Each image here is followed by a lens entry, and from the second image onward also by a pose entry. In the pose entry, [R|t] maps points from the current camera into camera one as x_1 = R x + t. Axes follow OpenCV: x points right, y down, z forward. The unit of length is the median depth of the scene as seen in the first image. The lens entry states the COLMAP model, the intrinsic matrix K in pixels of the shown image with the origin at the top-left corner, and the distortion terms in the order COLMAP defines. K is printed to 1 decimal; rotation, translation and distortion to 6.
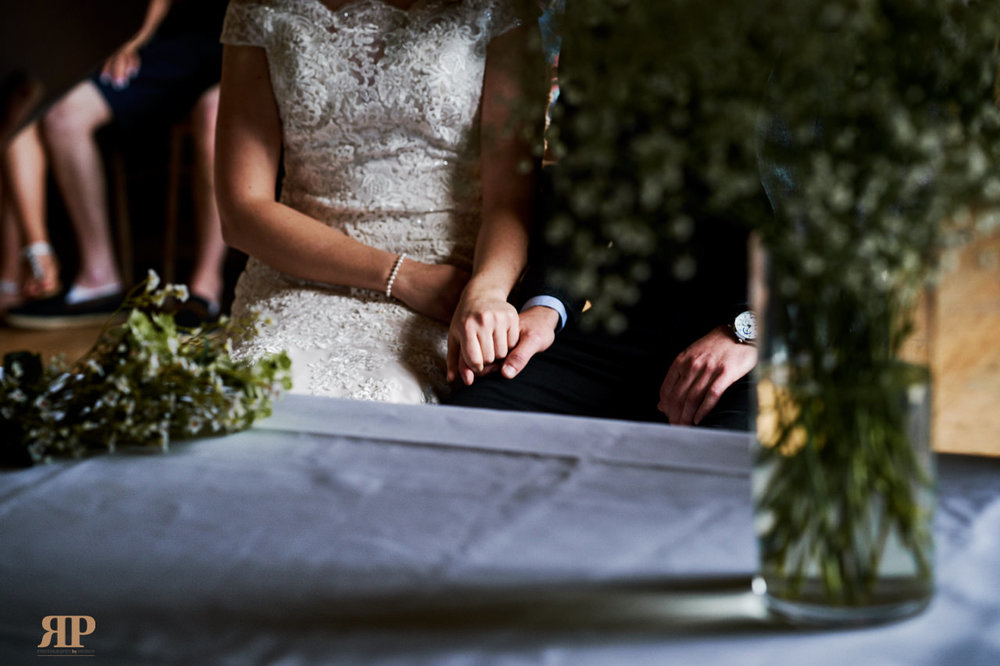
lens RADIAL K [[2493.9, 0, 491.9], [0, 2493.9, 330.9], [0, 0, 1]] dist [0.119641, 0.000000]
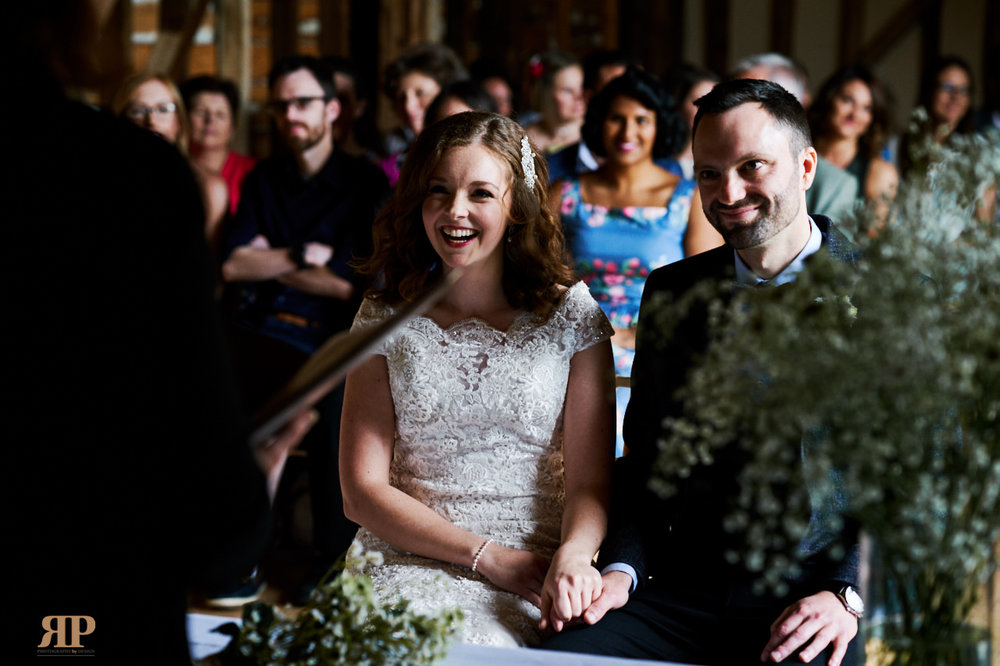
lens RADIAL K [[2493.9, 0, 505.4], [0, 2493.9, 327.1], [0, 0, 1]] dist [0.119641, 0.000000]
pose [[0.998933, 0.029786, 0.035305, -0.111271], [-0.025683, 0.993438, -0.111452, 0.007681], [-0.038393, 0.110426, 0.993143, -0.289239]]
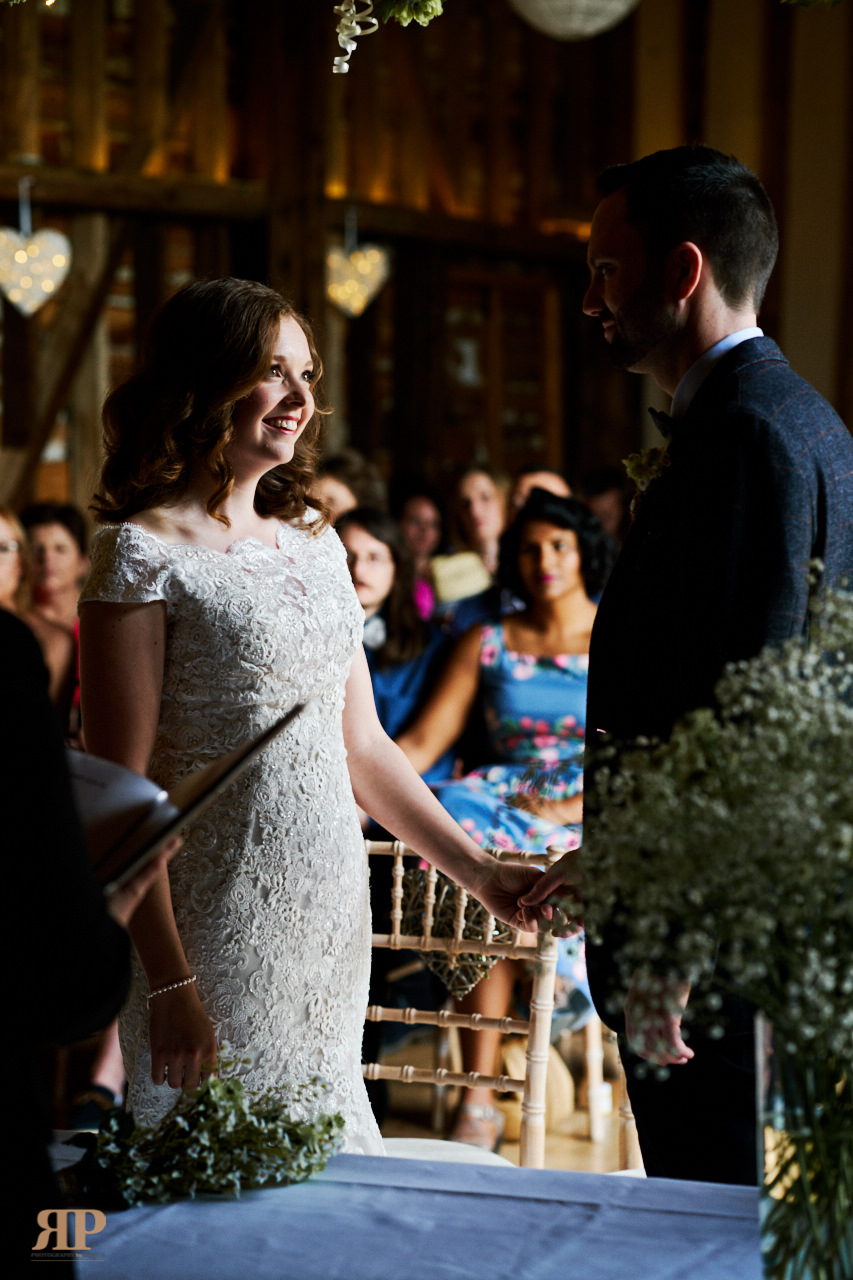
lens RADIAL K [[3192.2, 0, 428.8], [0, 3192.2, 639.6], [0, 0, 1]] dist [0.119641, 0.000000]
pose [[0.999464, 0.014240, 0.029480, -0.090225], [-0.009302, 0.986859, -0.161316, 0.031552], [-0.031390, 0.160955, 0.986462, -0.506813]]
